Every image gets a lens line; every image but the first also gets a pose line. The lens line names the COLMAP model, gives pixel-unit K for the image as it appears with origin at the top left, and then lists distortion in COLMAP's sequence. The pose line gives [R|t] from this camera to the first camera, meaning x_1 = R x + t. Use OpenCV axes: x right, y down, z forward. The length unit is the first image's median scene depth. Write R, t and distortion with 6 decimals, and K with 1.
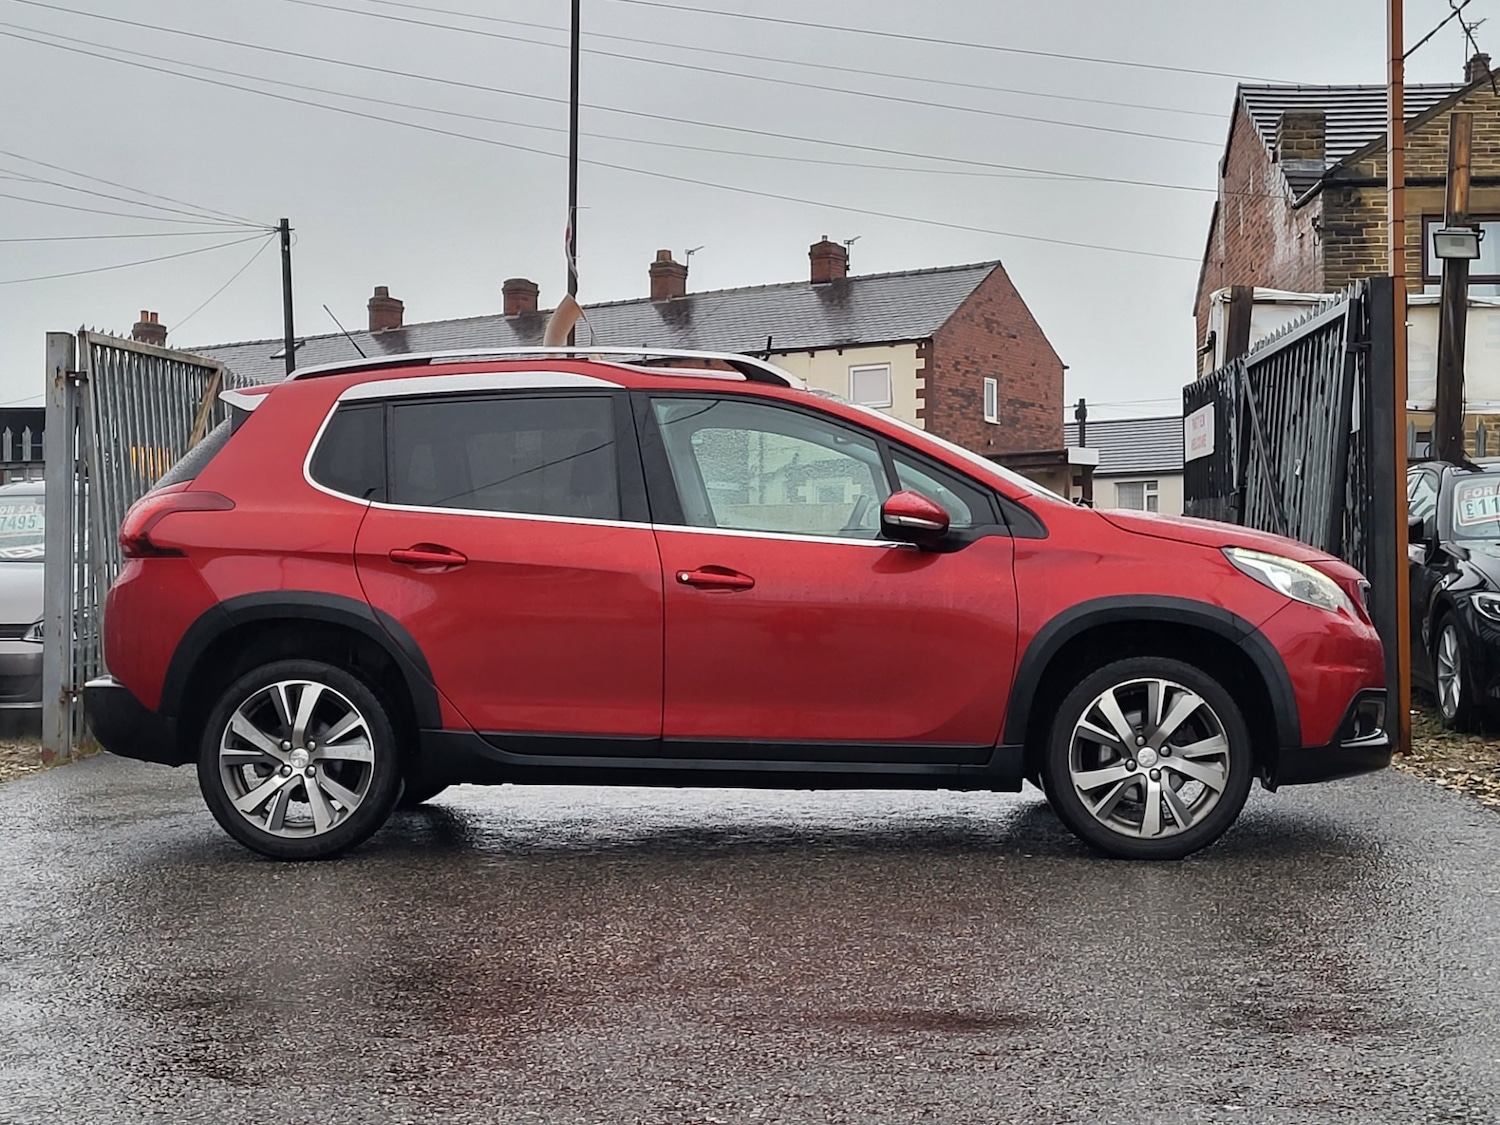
lens RADIAL K [[2249.8, 0, 775.4], [0, 2249.8, 562.2], [0, 0, 1]] dist [0.029596, 0.104687]
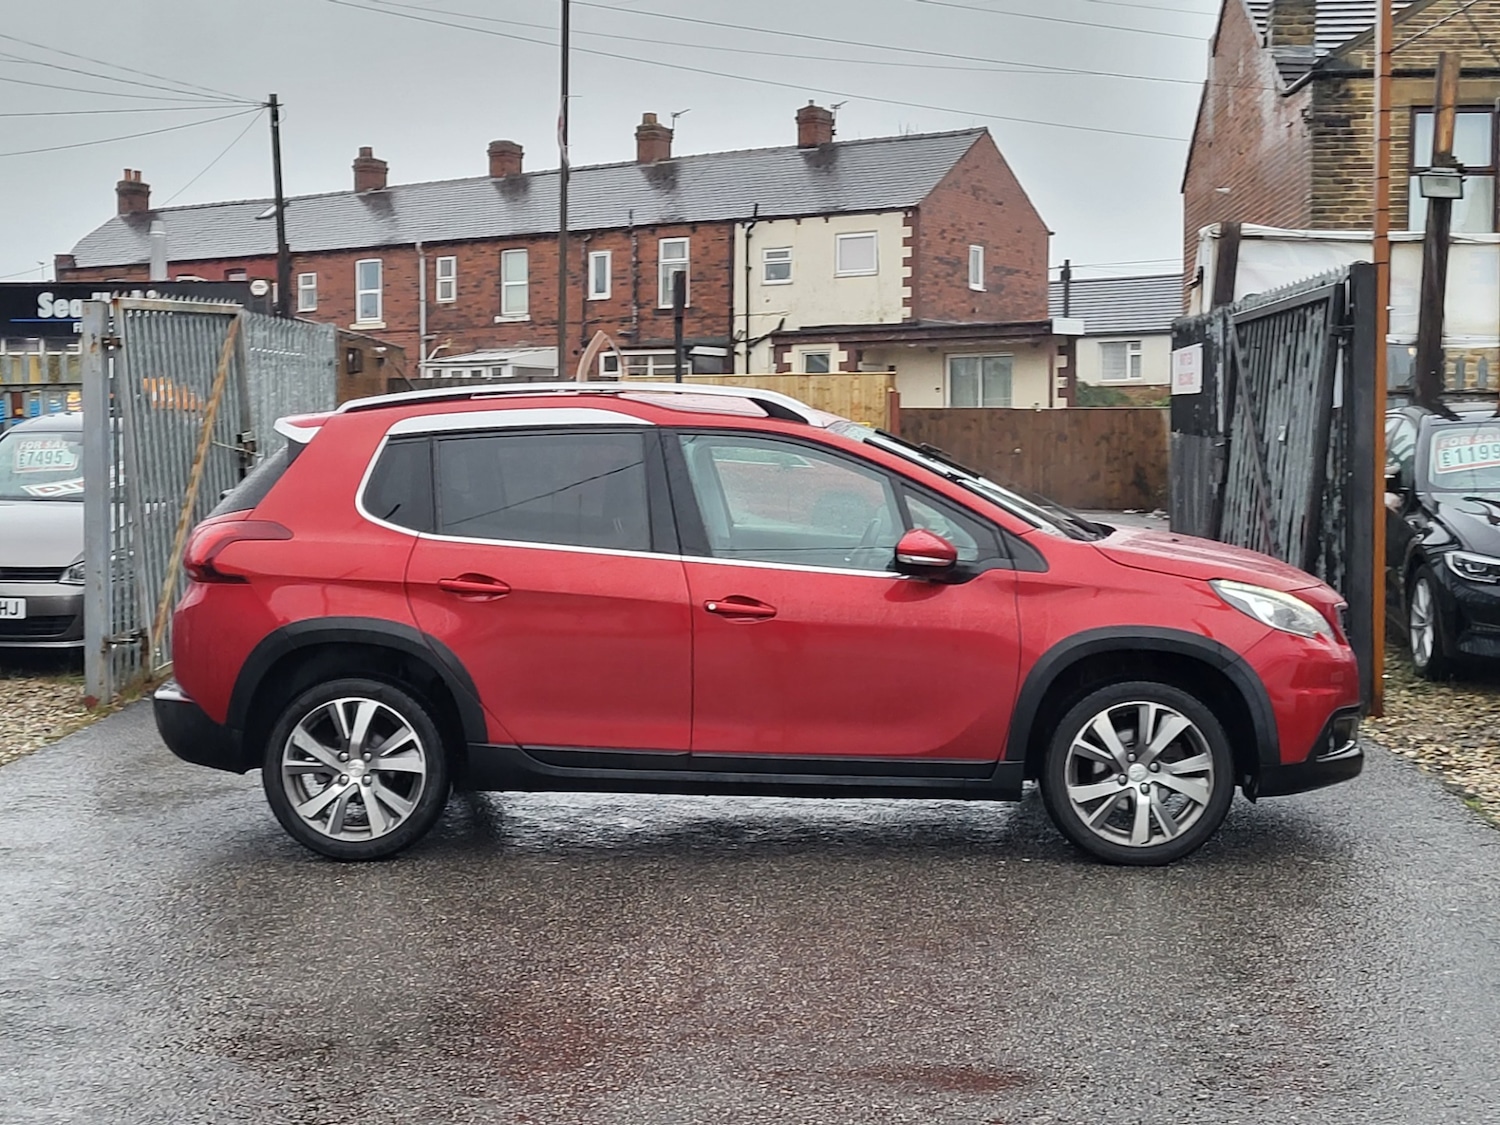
lens RADIAL K [[2259.3, 0, 750.0], [0, 2259.3, 562.5], [0, 0, 1]] dist [0.034397, 0.069834]
pose [[0.999998, 0.001872, -0.001217, -0.020033], [-0.001774, 0.997123, 0.075774, -0.093677], [0.001355, -0.075771, 0.997124, -0.077930]]
